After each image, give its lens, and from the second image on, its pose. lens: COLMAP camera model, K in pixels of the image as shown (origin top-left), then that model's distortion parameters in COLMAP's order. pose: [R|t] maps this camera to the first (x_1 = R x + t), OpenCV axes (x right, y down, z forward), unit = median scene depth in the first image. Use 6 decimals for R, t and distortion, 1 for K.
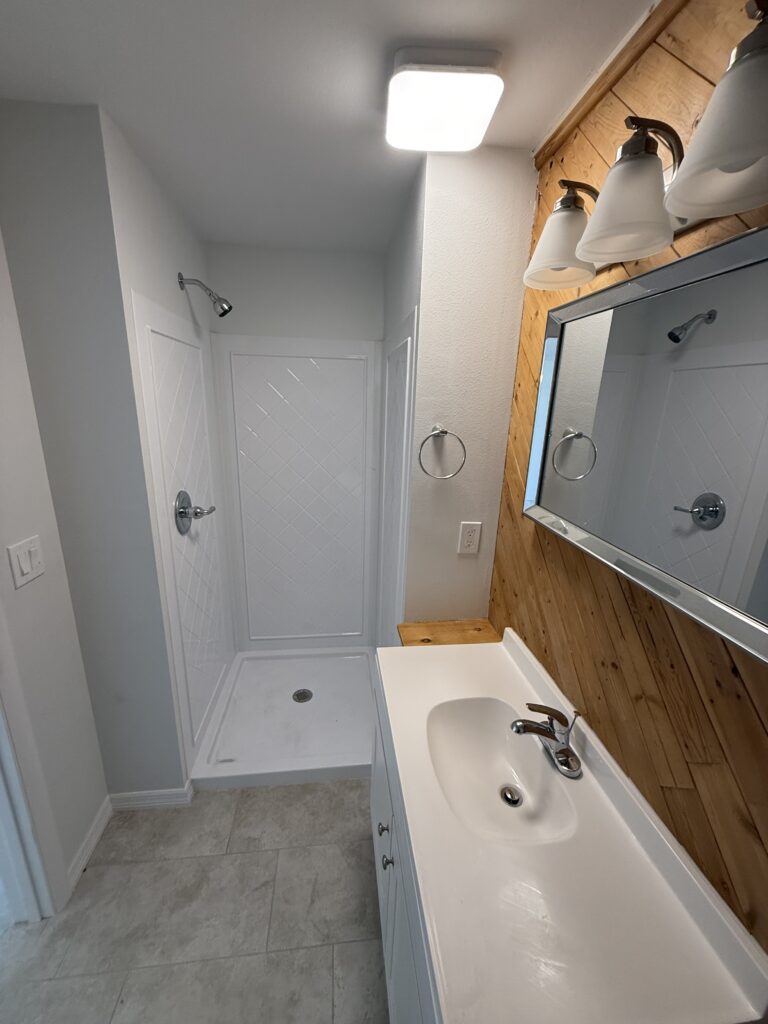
lens RADIAL K [[409.9, 0, 384.2], [0, 409.9, 507.6], [0, 0, 1]] dist [-0.000896, -0.000097]
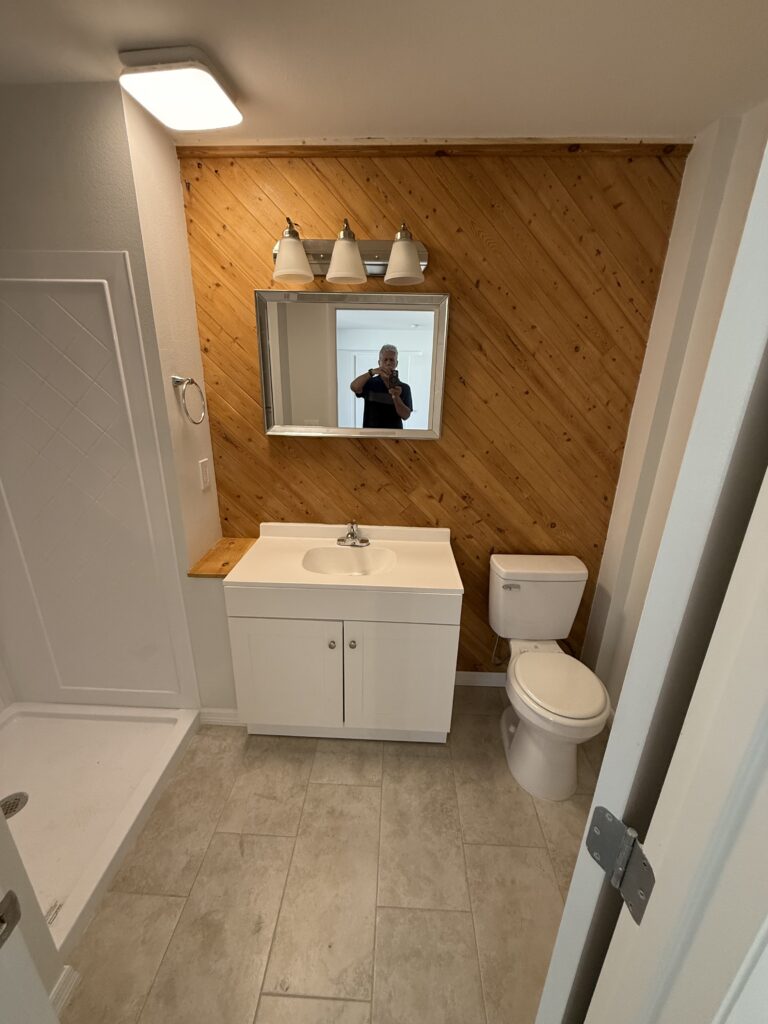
lens RADIAL K [[409.9, 0, 384.2], [0, 409.9, 507.6], [0, 0, 1]] dist [-0.000896, -0.000097]
pose [[0.158018, -0.343605, 0.925725, -0.985159], [0.243820, 0.922051, 0.300622, -0.077162], [-0.956861, 0.178206, 0.229478, 0.309174]]
